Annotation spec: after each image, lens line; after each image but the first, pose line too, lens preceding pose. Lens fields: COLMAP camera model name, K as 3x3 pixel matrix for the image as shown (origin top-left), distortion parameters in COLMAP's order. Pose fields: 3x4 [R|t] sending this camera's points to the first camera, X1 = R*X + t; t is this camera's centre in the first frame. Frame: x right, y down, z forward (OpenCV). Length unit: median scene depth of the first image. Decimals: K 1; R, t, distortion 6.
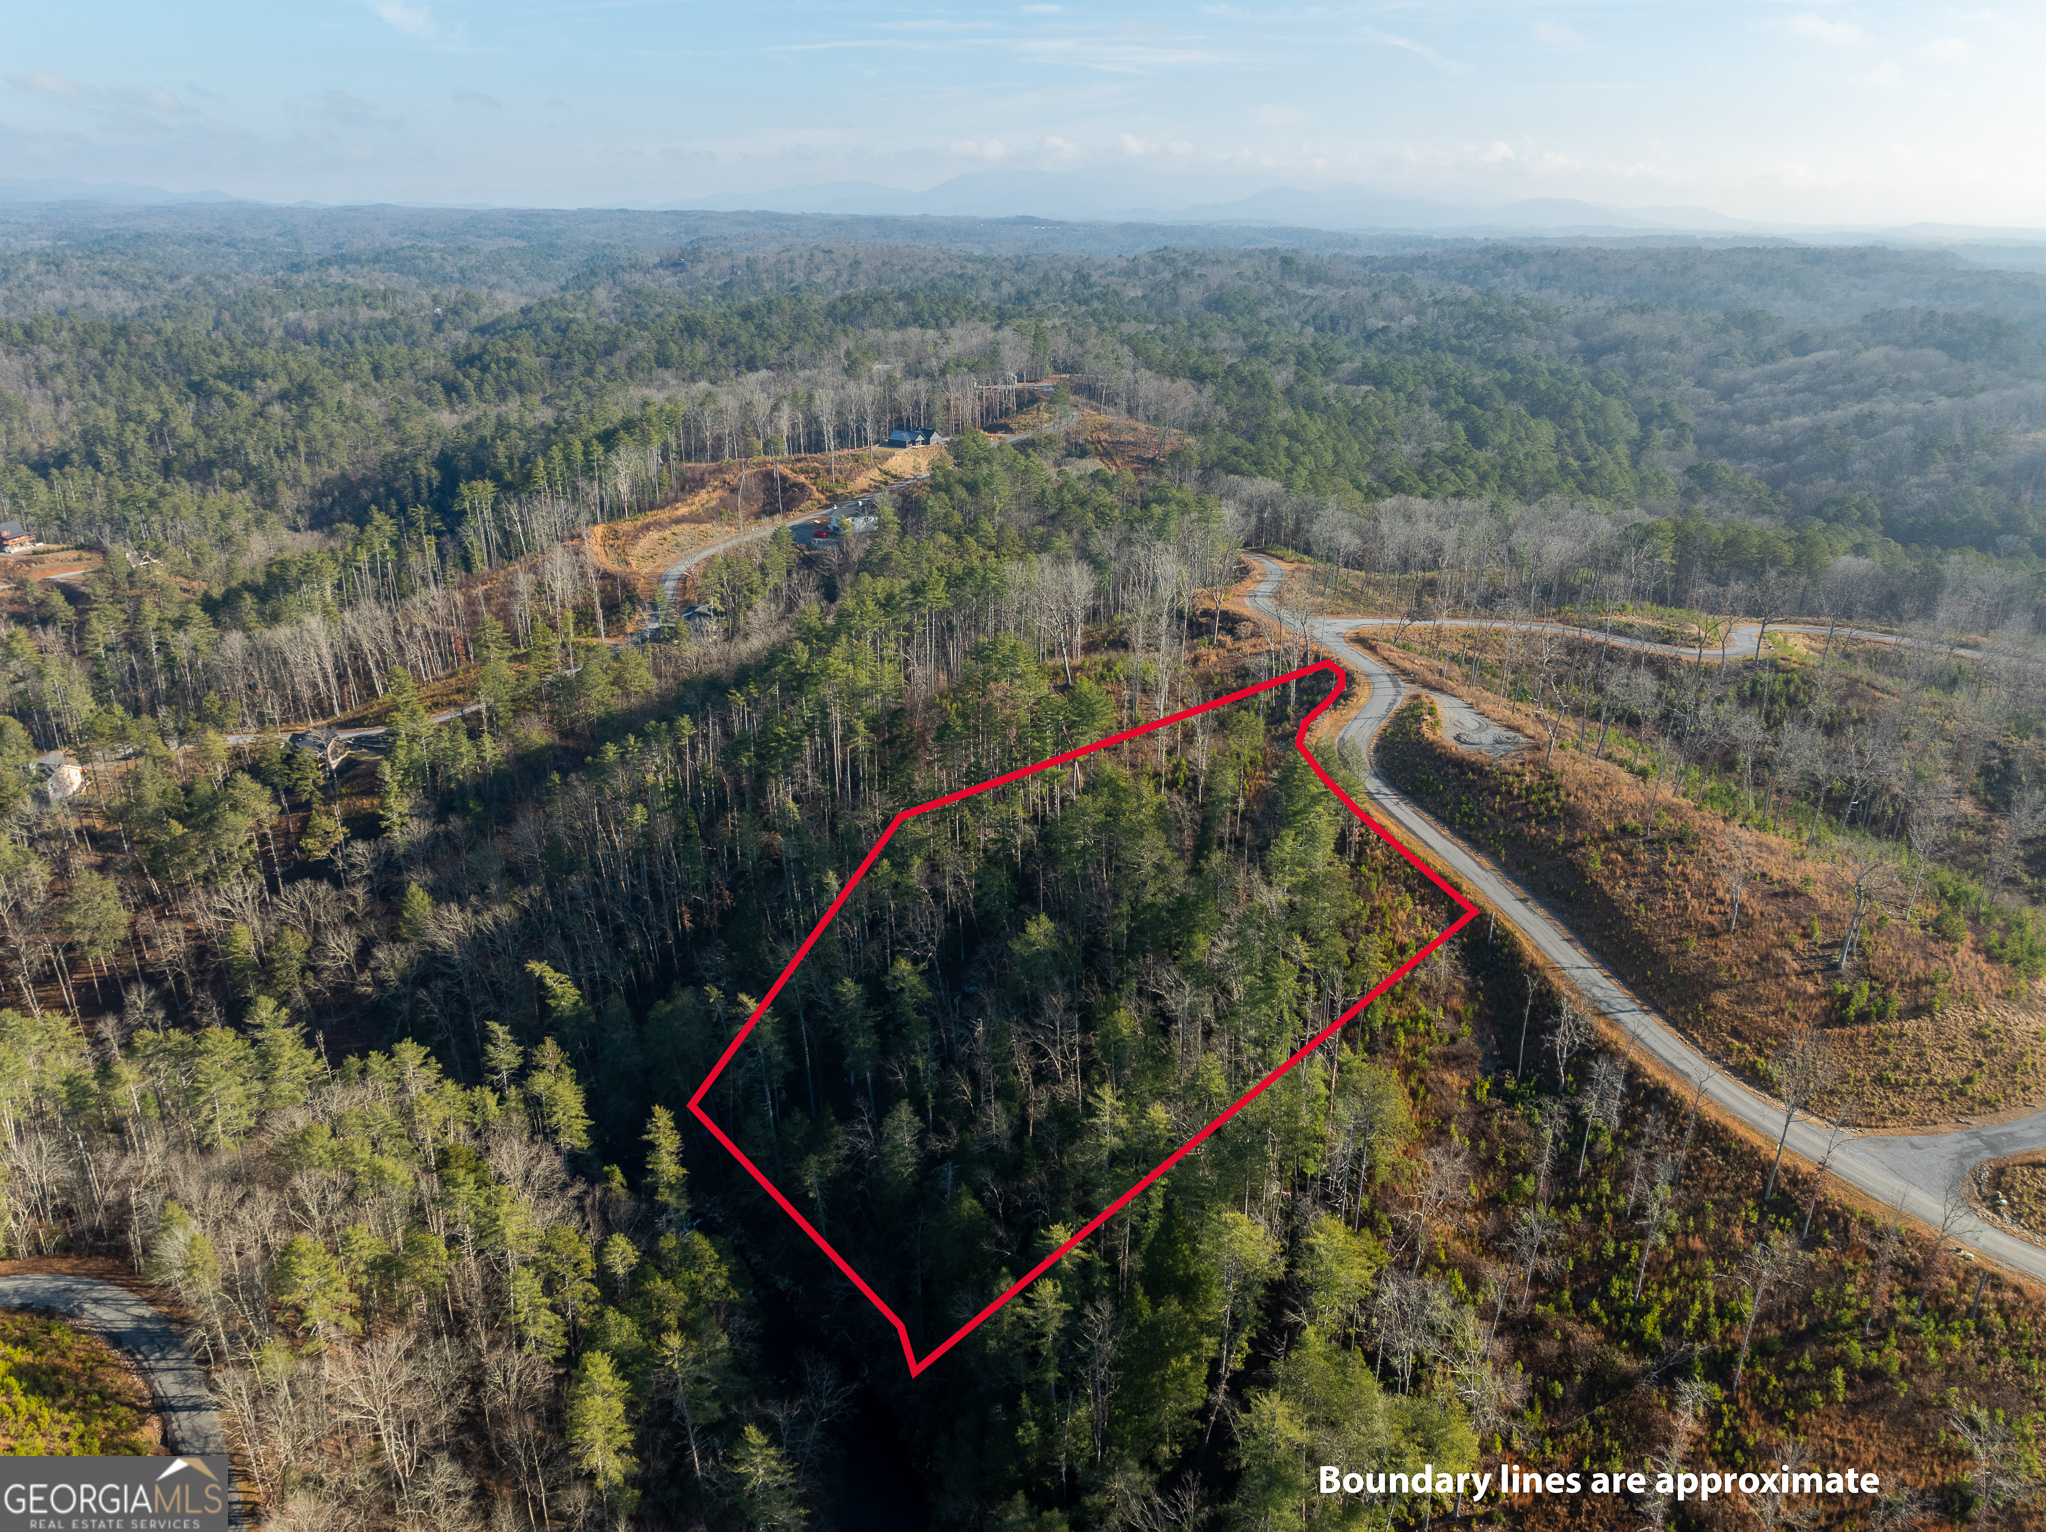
lens RADIAL K [[1451.8, 0, 1023.0], [0, 1451.8, 766.0], [0, 0, 1]] dist [-0.025699, 0.001702]
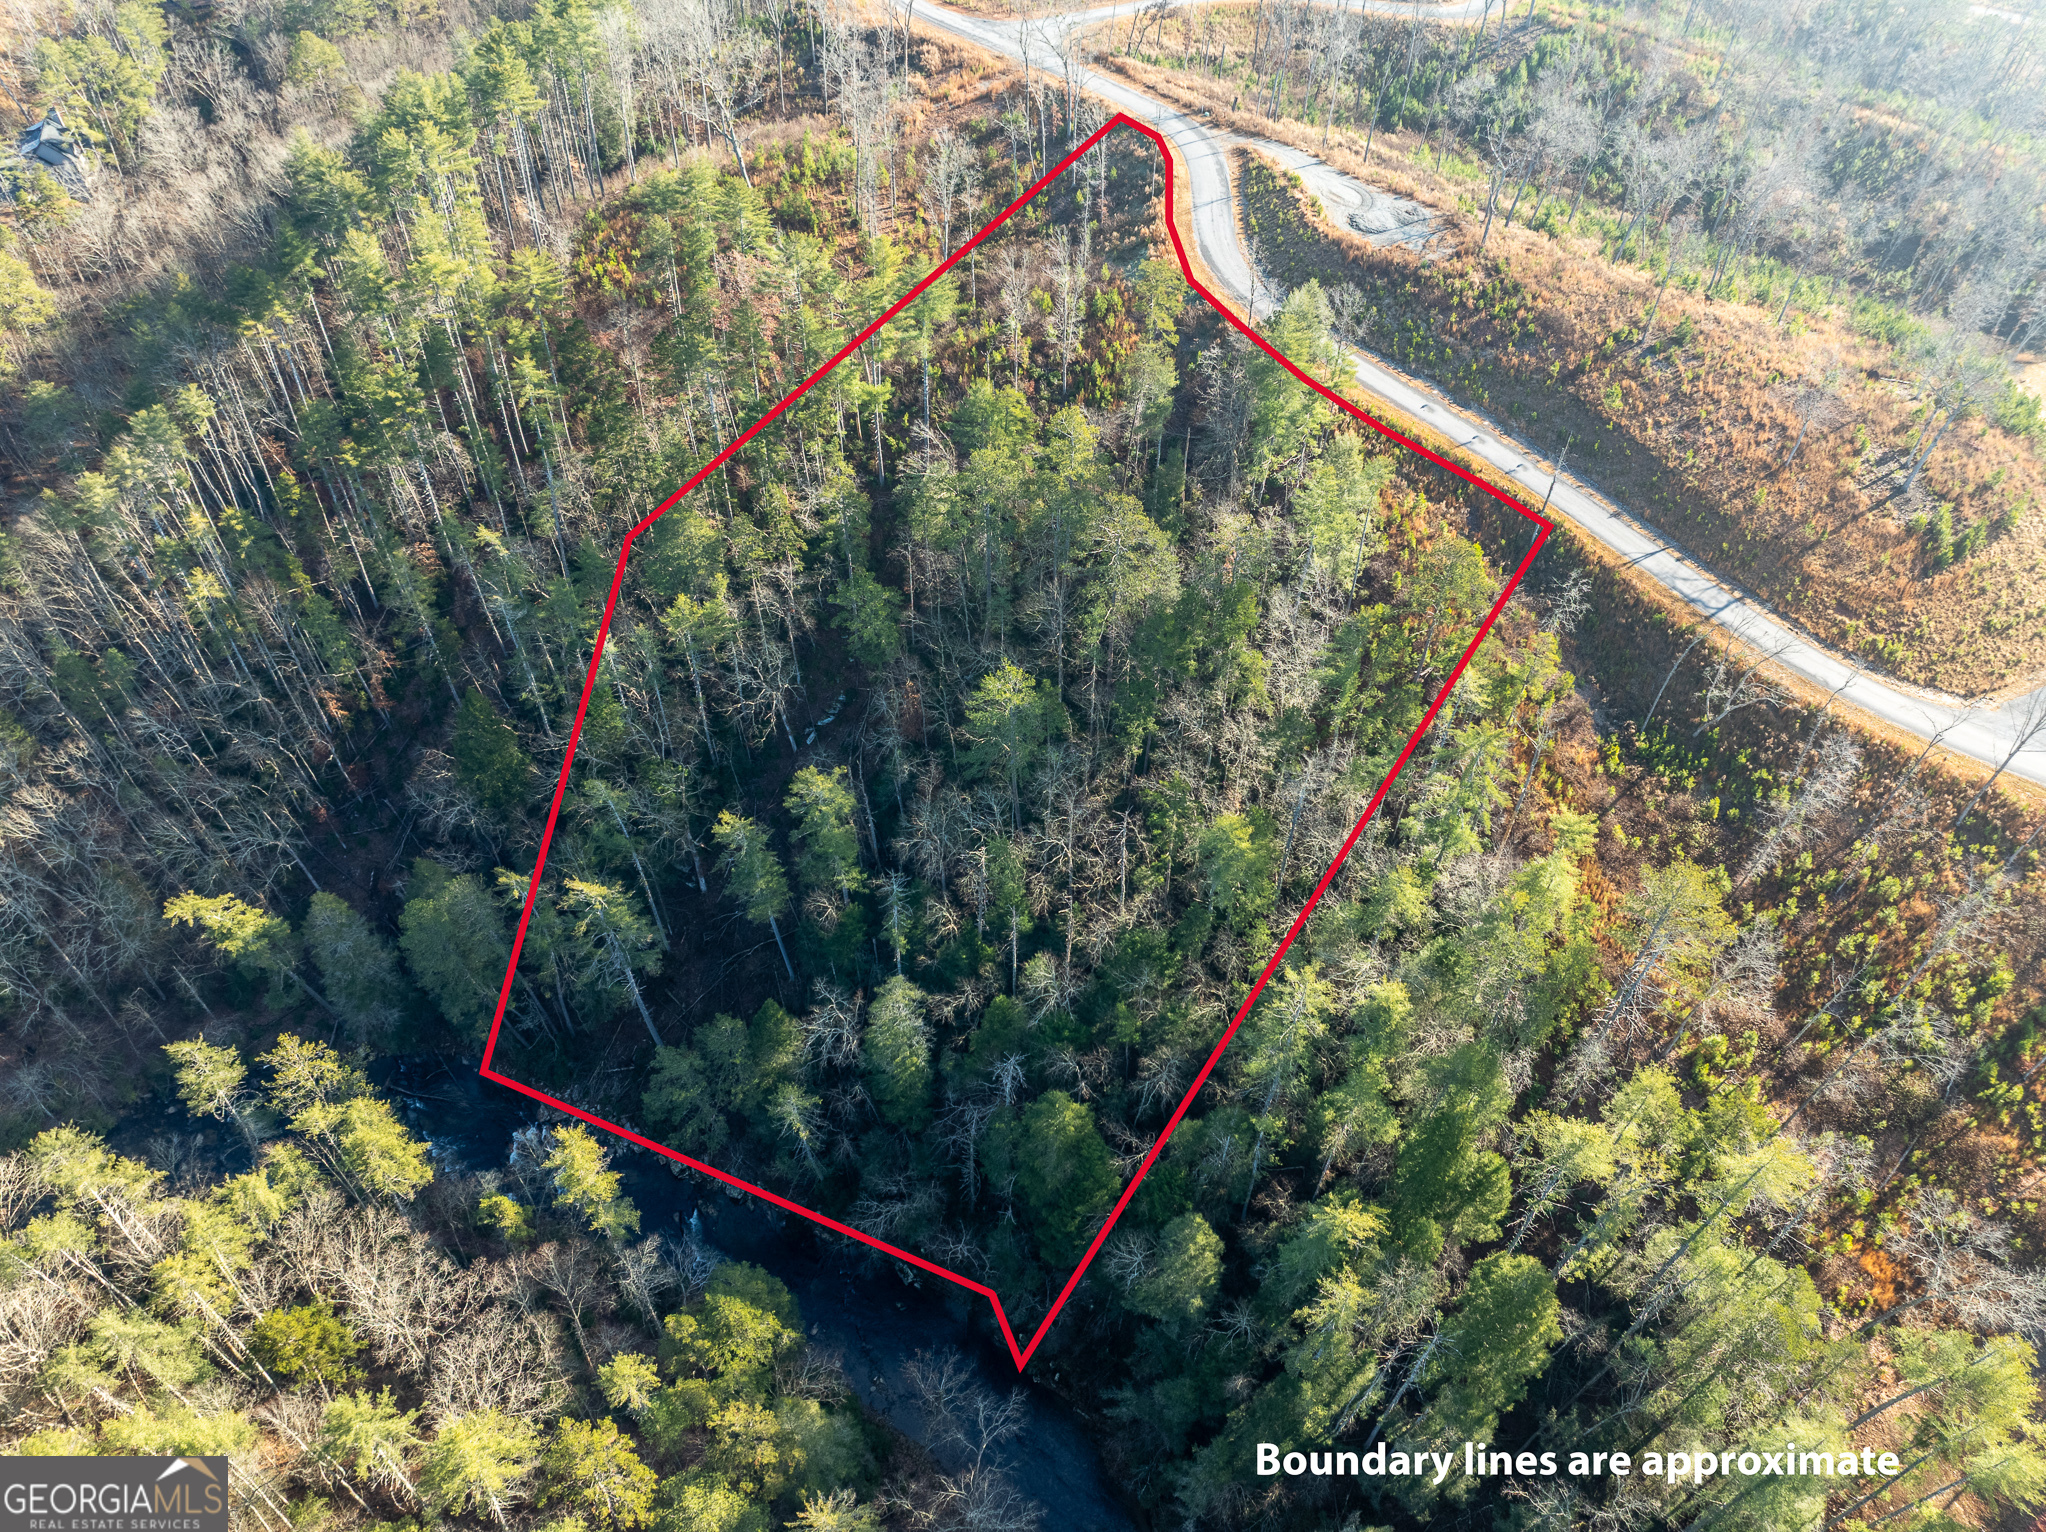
lens RADIAL K [[1451.8, 0, 1023.0], [0, 1451.8, 766.0], [0, 0, 1]] dist [-0.025699, 0.001702]
pose [[0.905250, -0.297442, 0.303400, -0.206868], [0.137880, 0.881092, 0.452400, -0.167110], [-0.401886, -0.367702, 0.838620, 0.418528]]
